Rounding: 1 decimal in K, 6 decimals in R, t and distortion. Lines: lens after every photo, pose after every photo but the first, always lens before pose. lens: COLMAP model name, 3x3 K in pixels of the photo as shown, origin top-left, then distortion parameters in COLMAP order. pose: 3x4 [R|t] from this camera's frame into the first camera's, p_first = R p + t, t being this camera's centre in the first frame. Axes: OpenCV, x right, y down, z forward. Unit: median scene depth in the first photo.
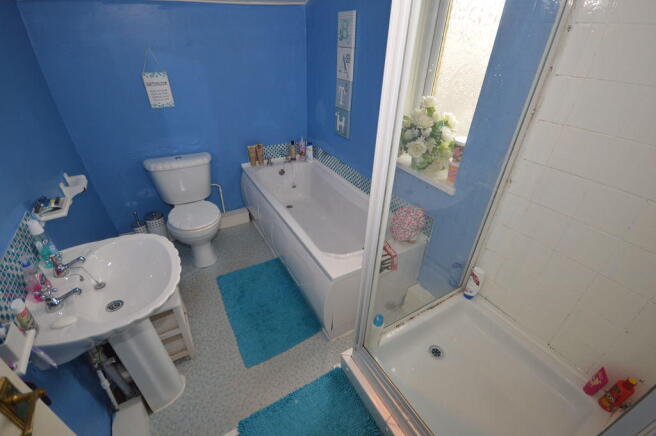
lens RADIAL K [[290.5, 0, 327.2], [0, 290.5, 223.2], [0, 0, 1]] dist [0.006998, -0.010481]
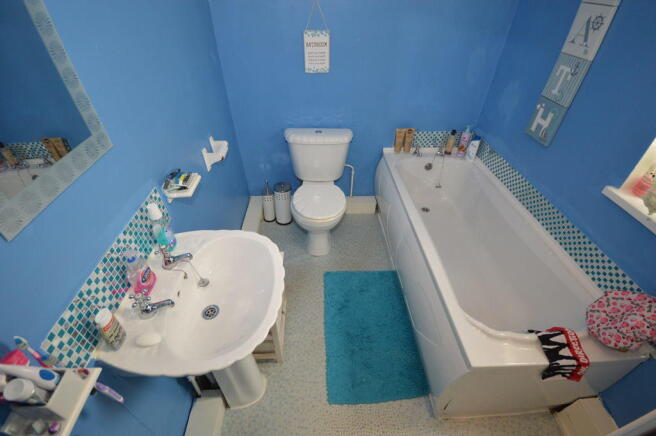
lens RADIAL K [[290.5, 0, 327.2], [0, 290.5, 223.2], [0, 0, 1]] dist [0.006998, -0.010481]
pose [[0.889023, 0.281929, -0.360768, -0.089751], [-0.239984, 0.957959, 0.157232, -0.107384], [0.389930, -0.053204, 0.919306, 0.177700]]
